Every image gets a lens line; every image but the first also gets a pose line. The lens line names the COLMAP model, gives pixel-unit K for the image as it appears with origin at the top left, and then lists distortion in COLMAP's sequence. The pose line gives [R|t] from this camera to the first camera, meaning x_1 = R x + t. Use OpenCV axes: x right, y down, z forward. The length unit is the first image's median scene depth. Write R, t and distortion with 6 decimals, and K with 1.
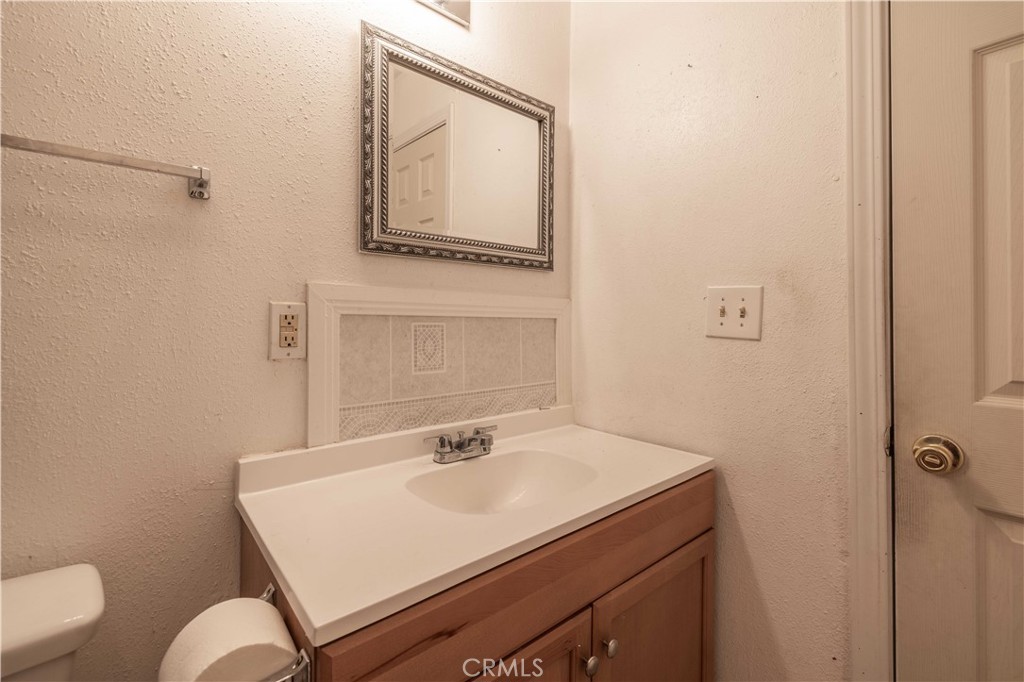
lens RADIAL K [[443.0, 0, 507.4], [0, 443.0, 316.3], [0, 0, 1]] dist [0.000390, 0.000332]
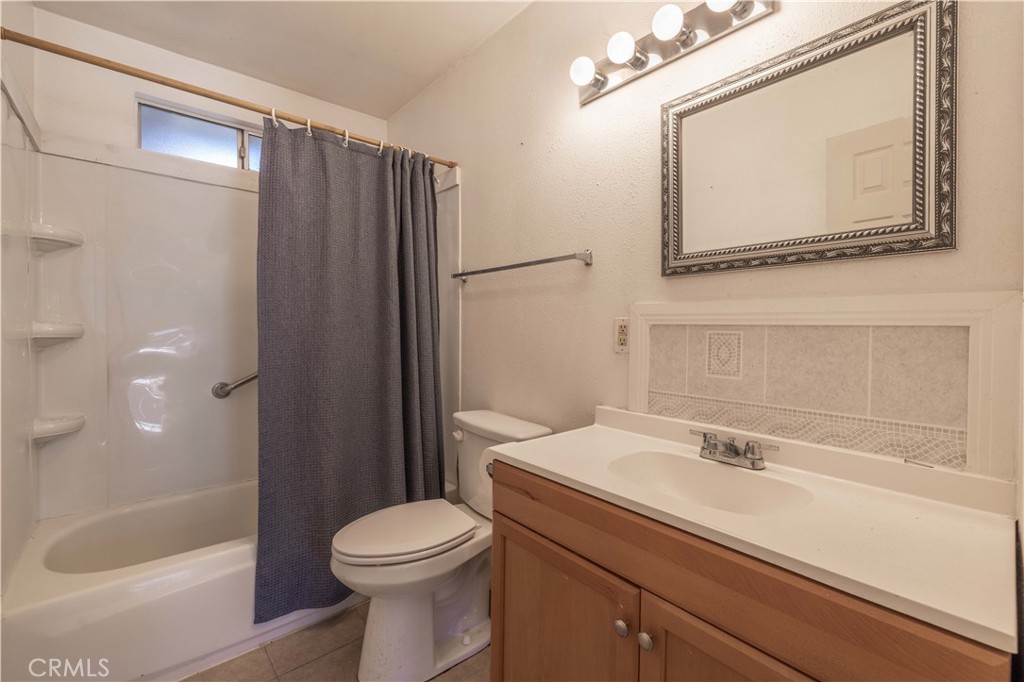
lens RADIAL K [[433.9, 0, 510.6], [0, 433.9, 334.6], [0, 0, 1]] dist [0.000385, -0.000115]
pose [[0.001611, 0.009153, -0.999957, 0.899264], [0.002574, 0.999955, 0.009157, 0.012411], [0.999995, -0.002588, 0.001588, 0.491434]]
